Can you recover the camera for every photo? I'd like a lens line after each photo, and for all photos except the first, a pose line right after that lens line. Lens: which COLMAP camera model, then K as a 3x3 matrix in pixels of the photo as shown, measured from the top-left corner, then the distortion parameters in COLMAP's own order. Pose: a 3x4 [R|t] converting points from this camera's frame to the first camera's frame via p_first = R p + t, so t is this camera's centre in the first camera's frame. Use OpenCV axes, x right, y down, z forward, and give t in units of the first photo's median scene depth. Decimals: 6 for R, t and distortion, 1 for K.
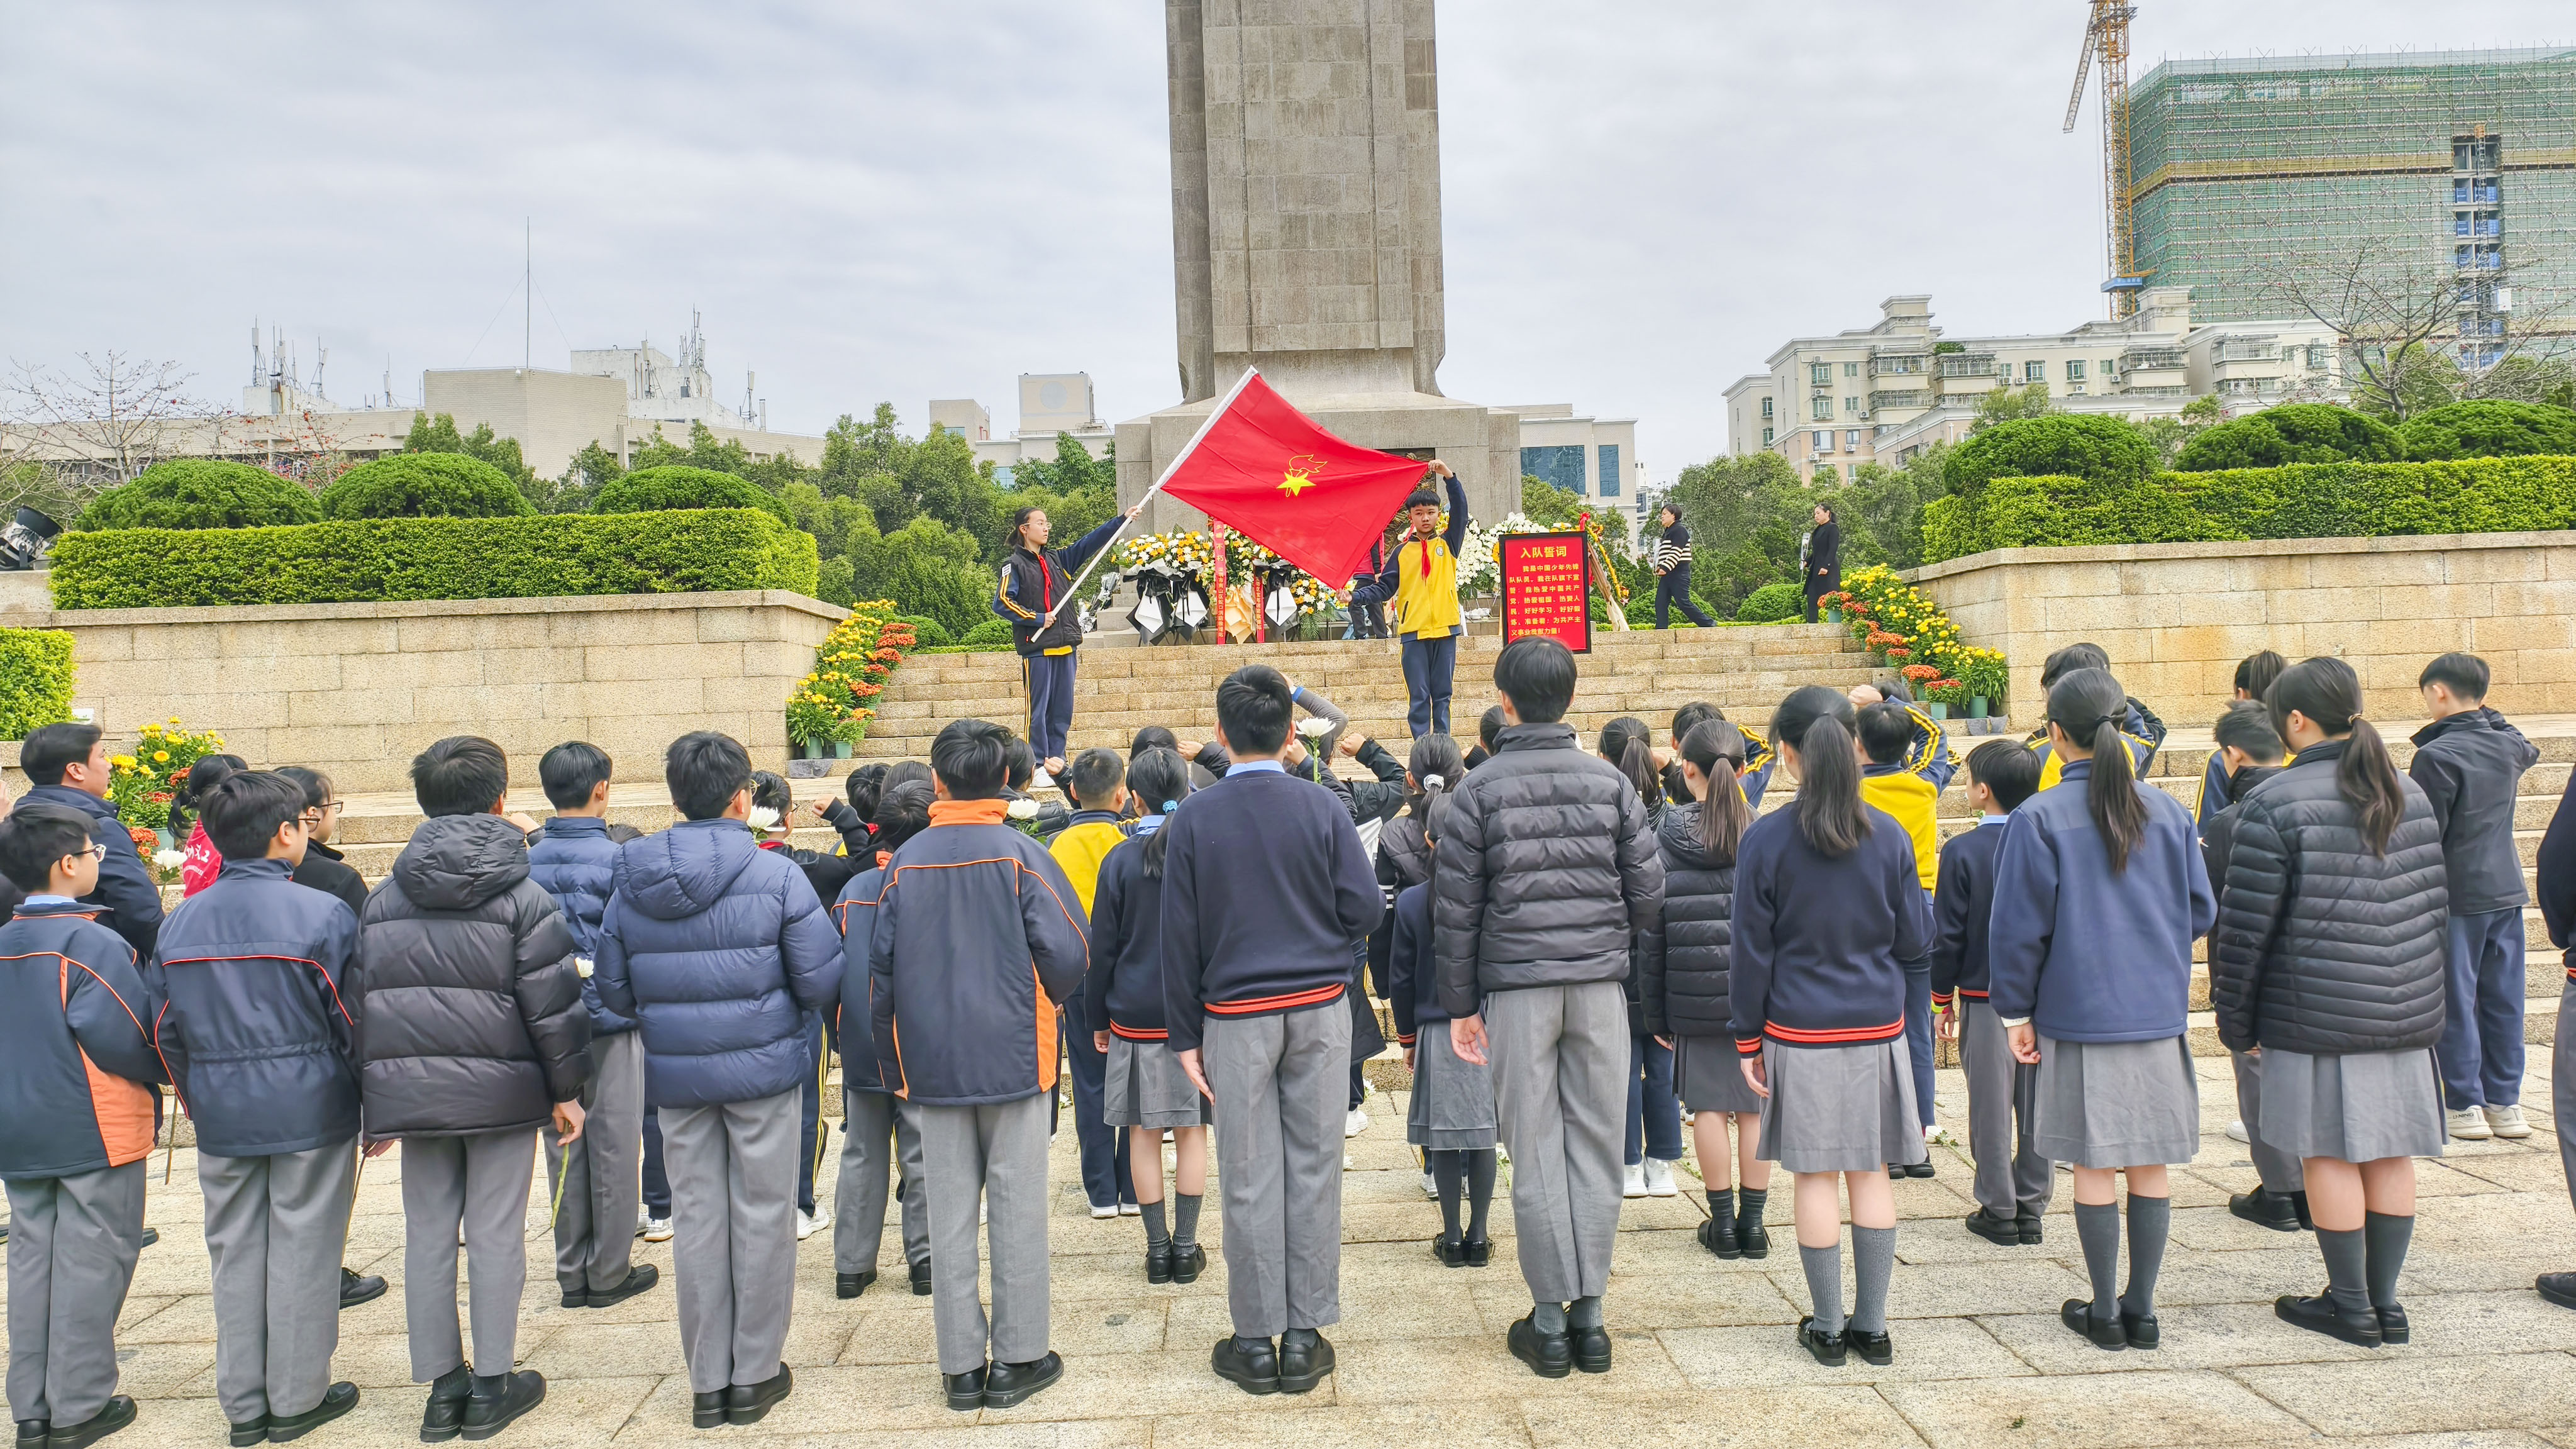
lens RADIAL K [[1885.4, 0, 1288.0], [0, 1885.4, 724.5], [0, 0, 1]] dist [0.037933, -0.043066]
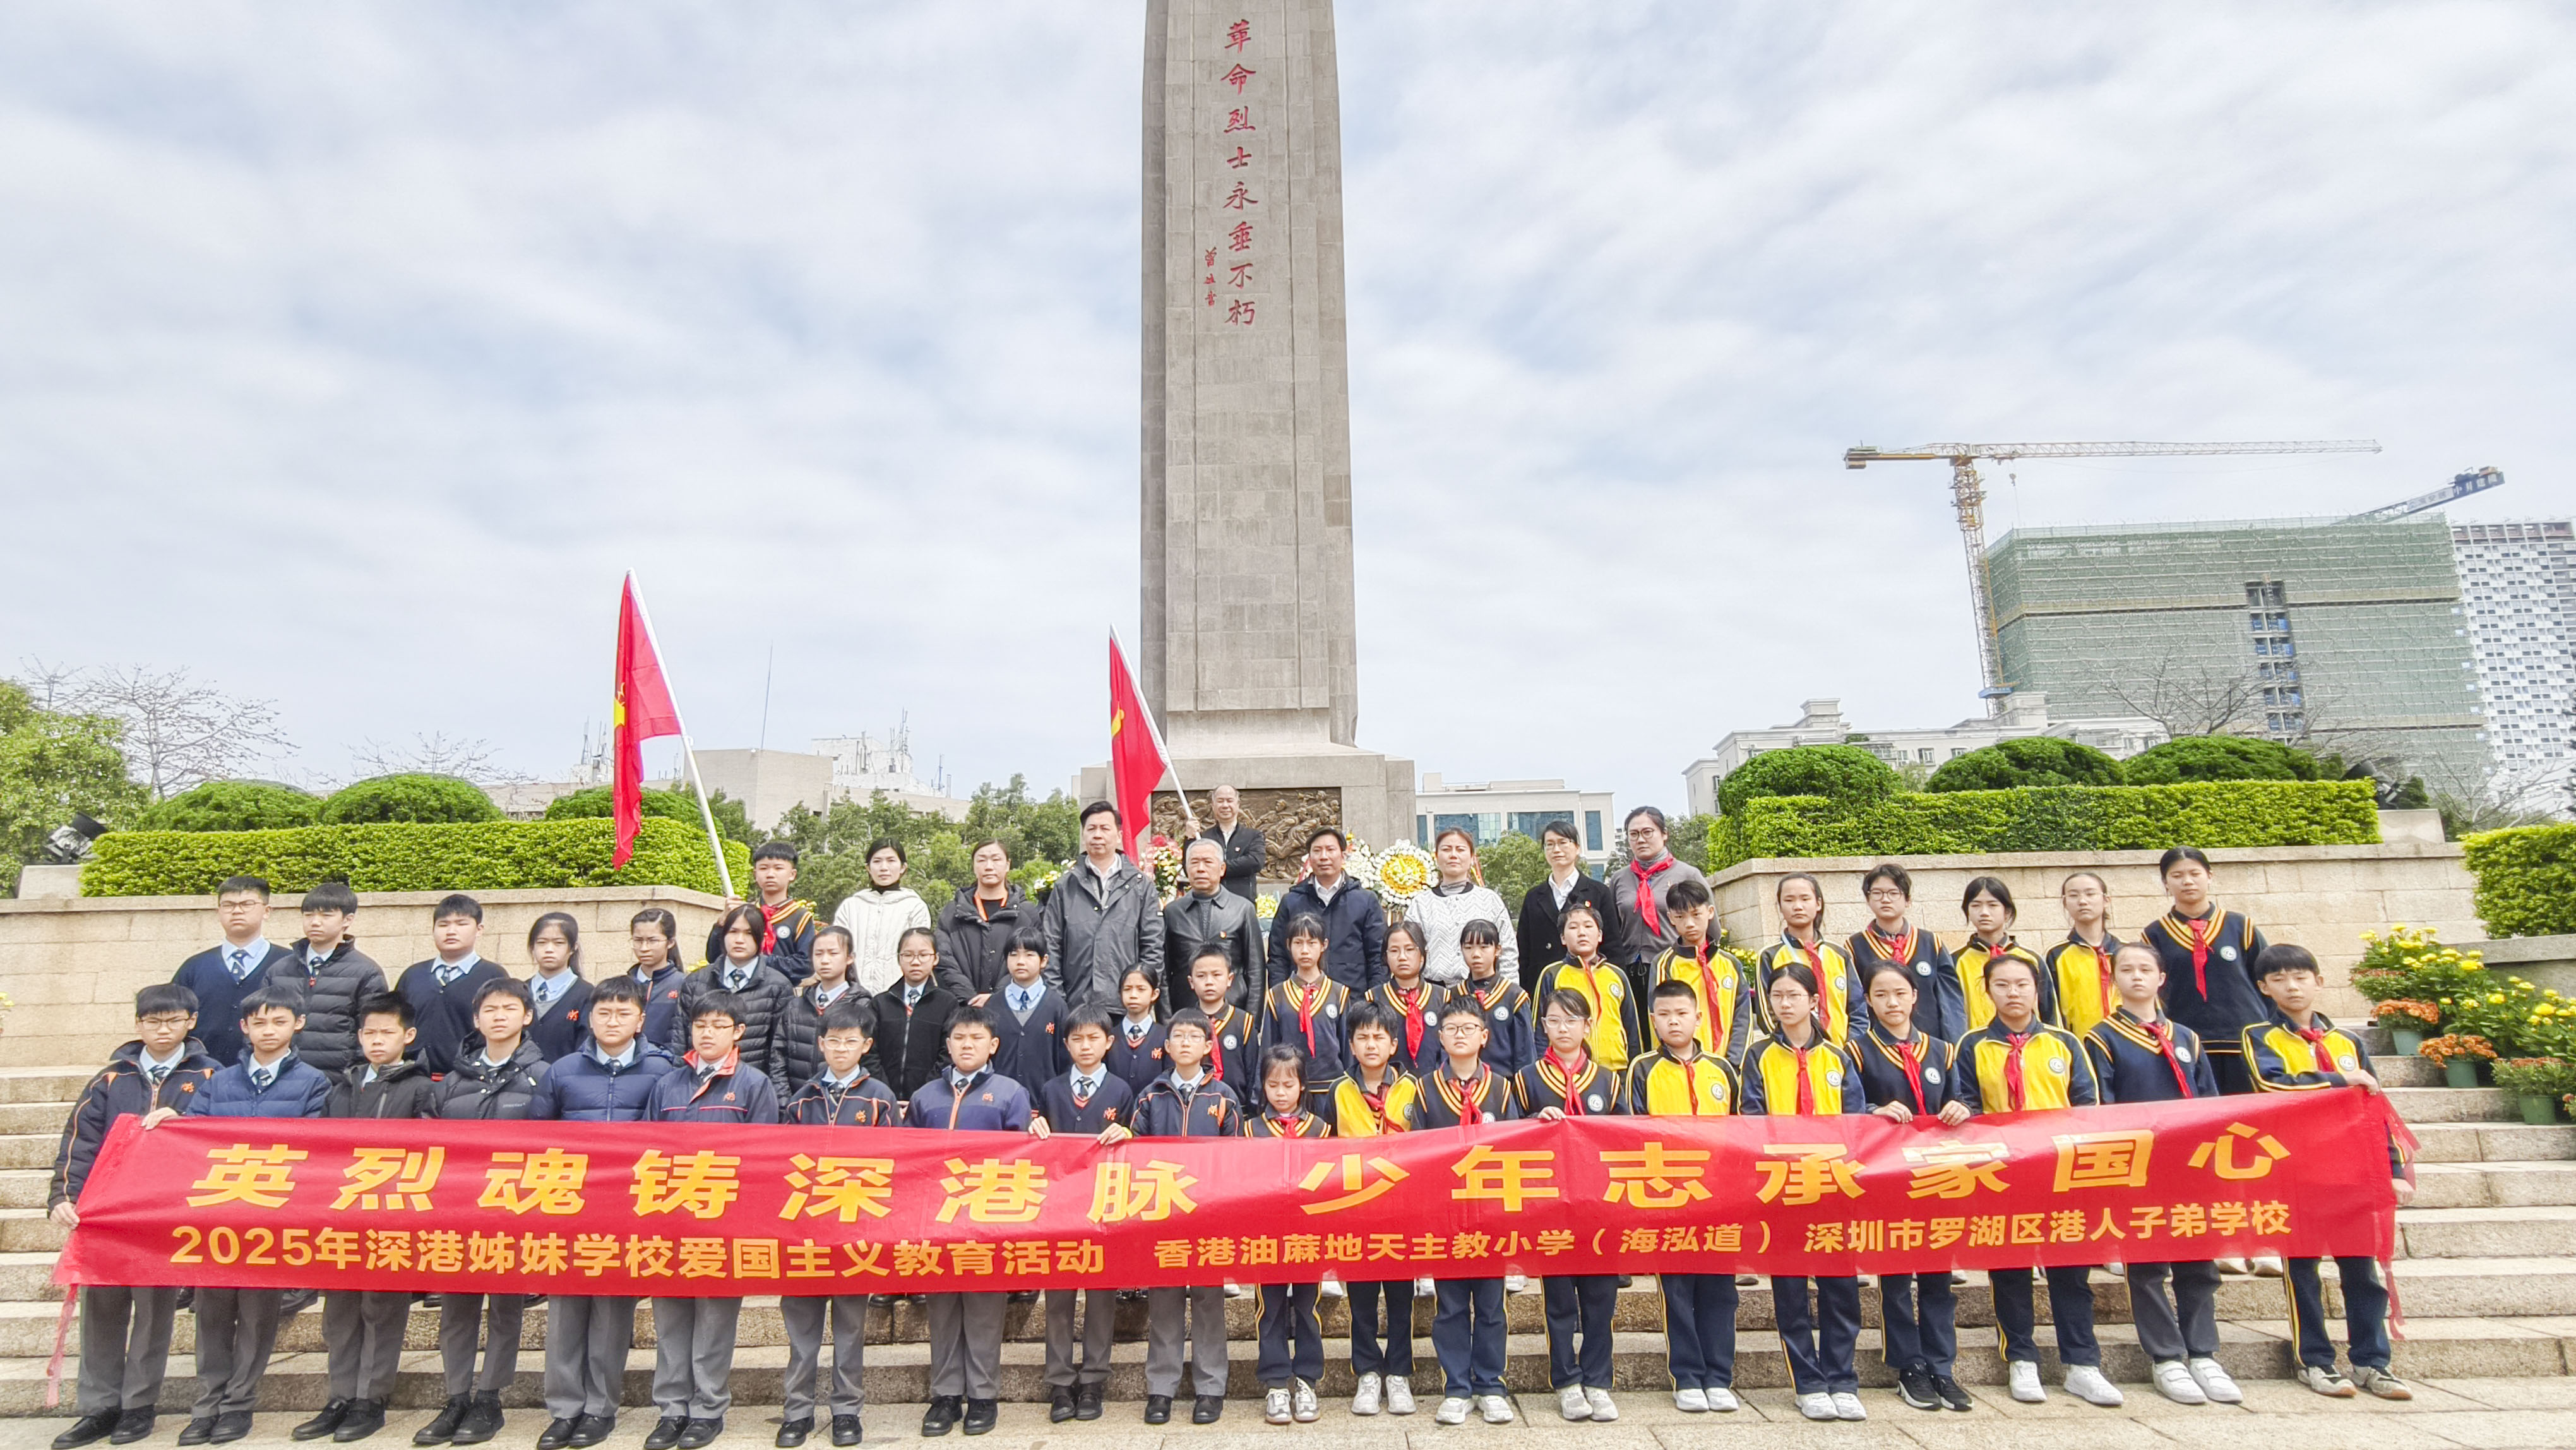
lens RADIAL K [[1425.0, 0, 1288.0], [0, 1425.0, 725.0], [0, 0, 1]] dist [0.028657, -0.040141]
pose [[0.997821, 0.000650, -0.065970, 0.101562], [-0.014498, 0.977667, -0.209659, 0.006351], [0.064360, 0.210158, 0.975547, 0.095037]]
